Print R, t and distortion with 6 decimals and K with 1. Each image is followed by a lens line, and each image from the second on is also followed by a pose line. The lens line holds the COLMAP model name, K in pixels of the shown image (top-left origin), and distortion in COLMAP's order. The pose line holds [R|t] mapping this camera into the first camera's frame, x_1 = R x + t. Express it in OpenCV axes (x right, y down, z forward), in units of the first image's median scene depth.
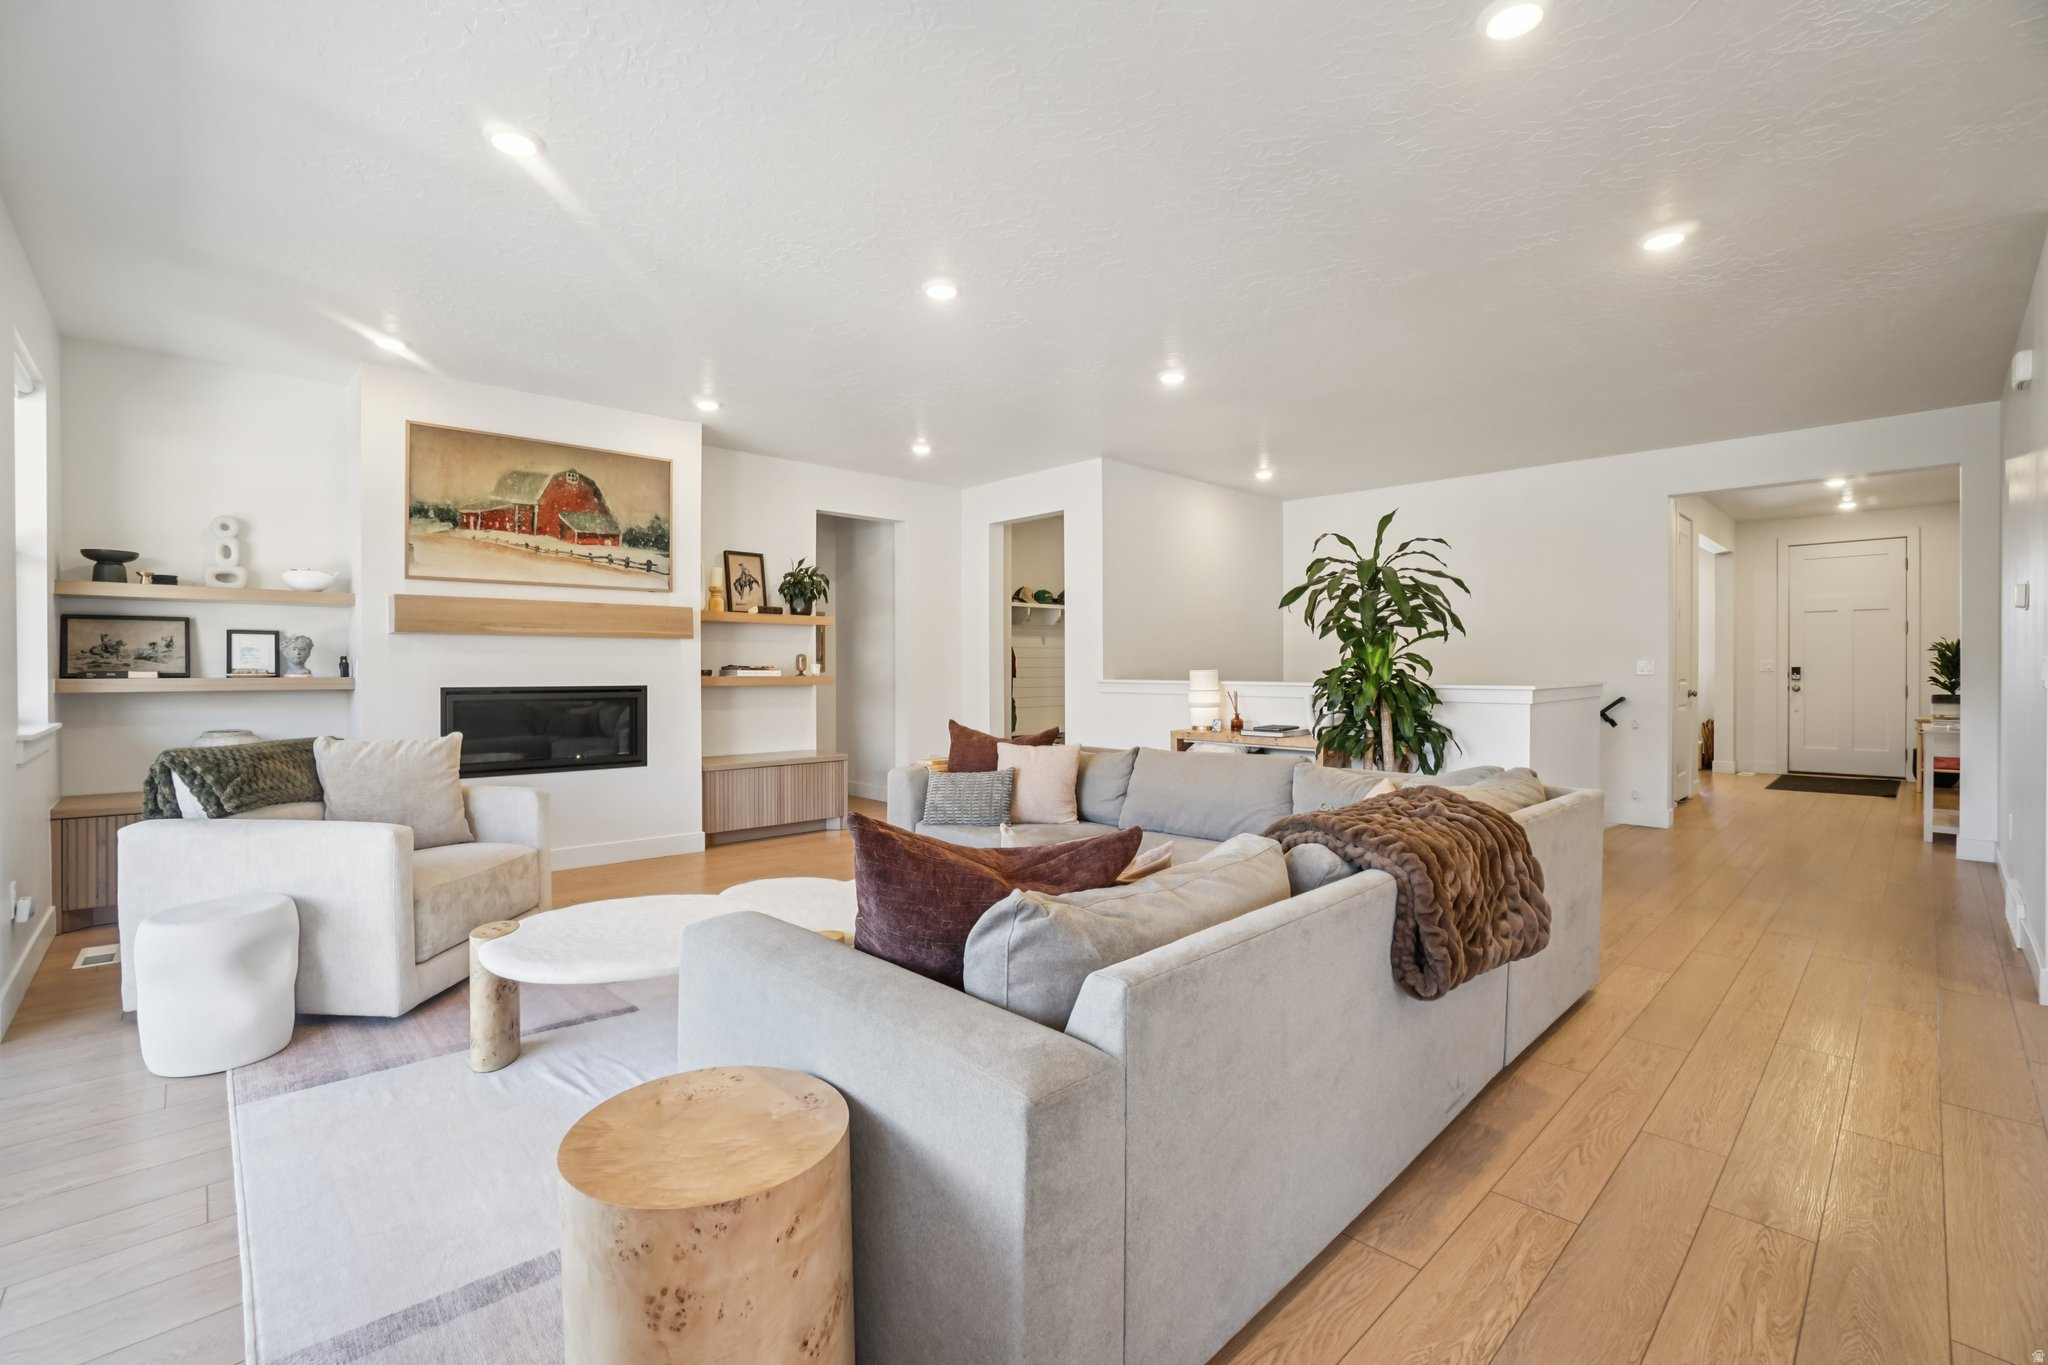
lens RADIAL K [[893.0, 0, 1018.4], [0, 893.0, 664.6], [0, 0, 1]] dist [-0.033226, 0.004524]
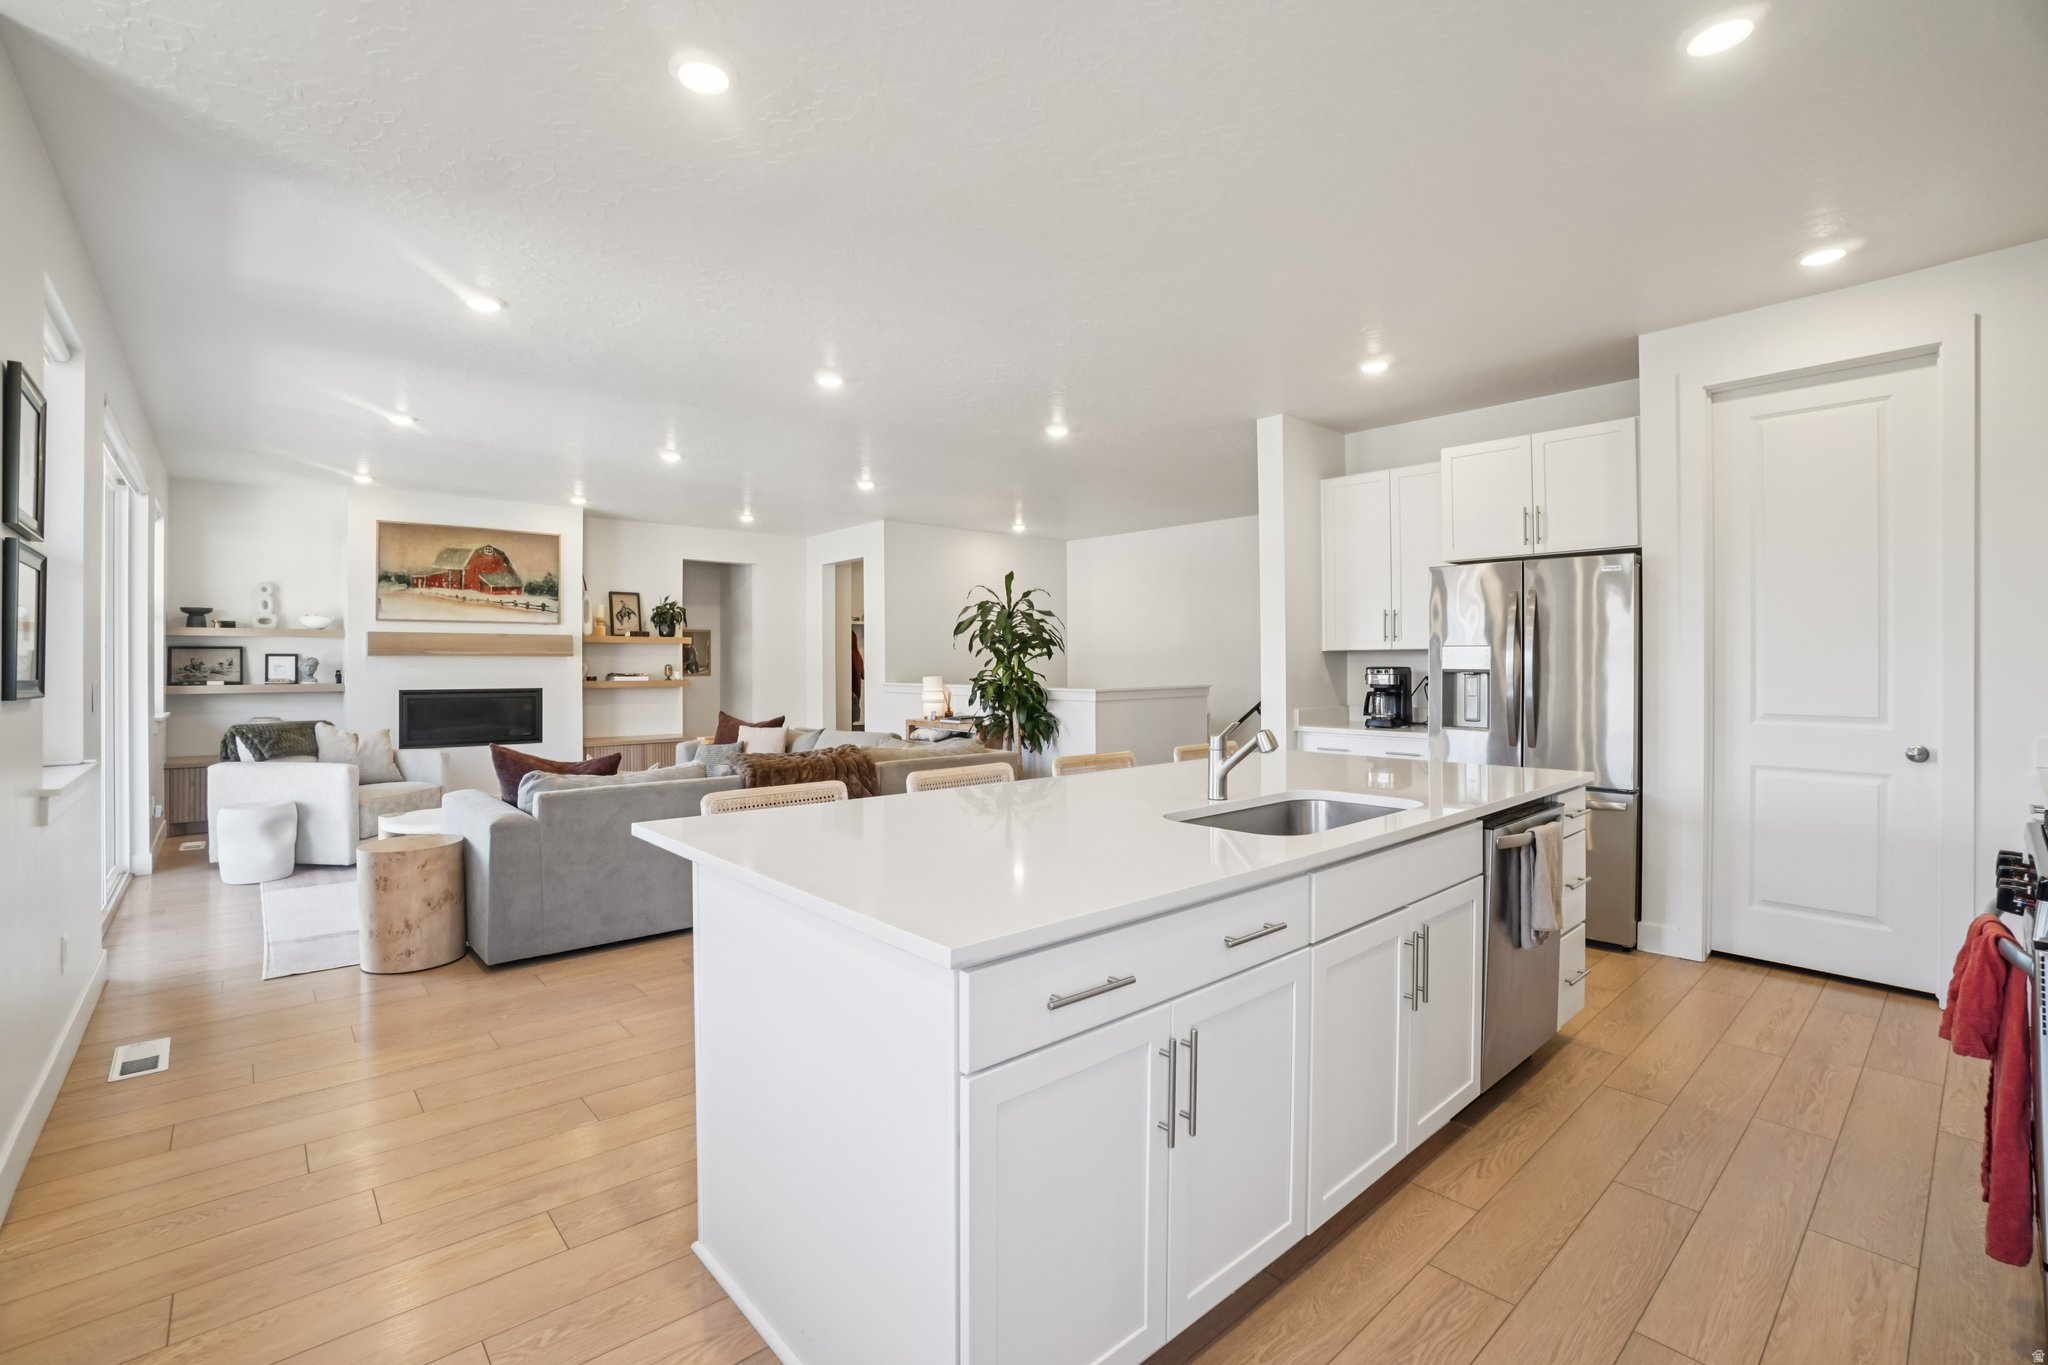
lens RADIAL K [[893.0, 0, 1008.1], [0, 893.0, 654.6], [0, 0, 1]] dist [-0.033226, 0.004524]
pose [[0.999240, -0.002387, -0.038901, 0.468422], [0.002180, 0.999983, -0.005345, -0.025566], [0.038913, 0.005256, 0.999229, -0.499288]]
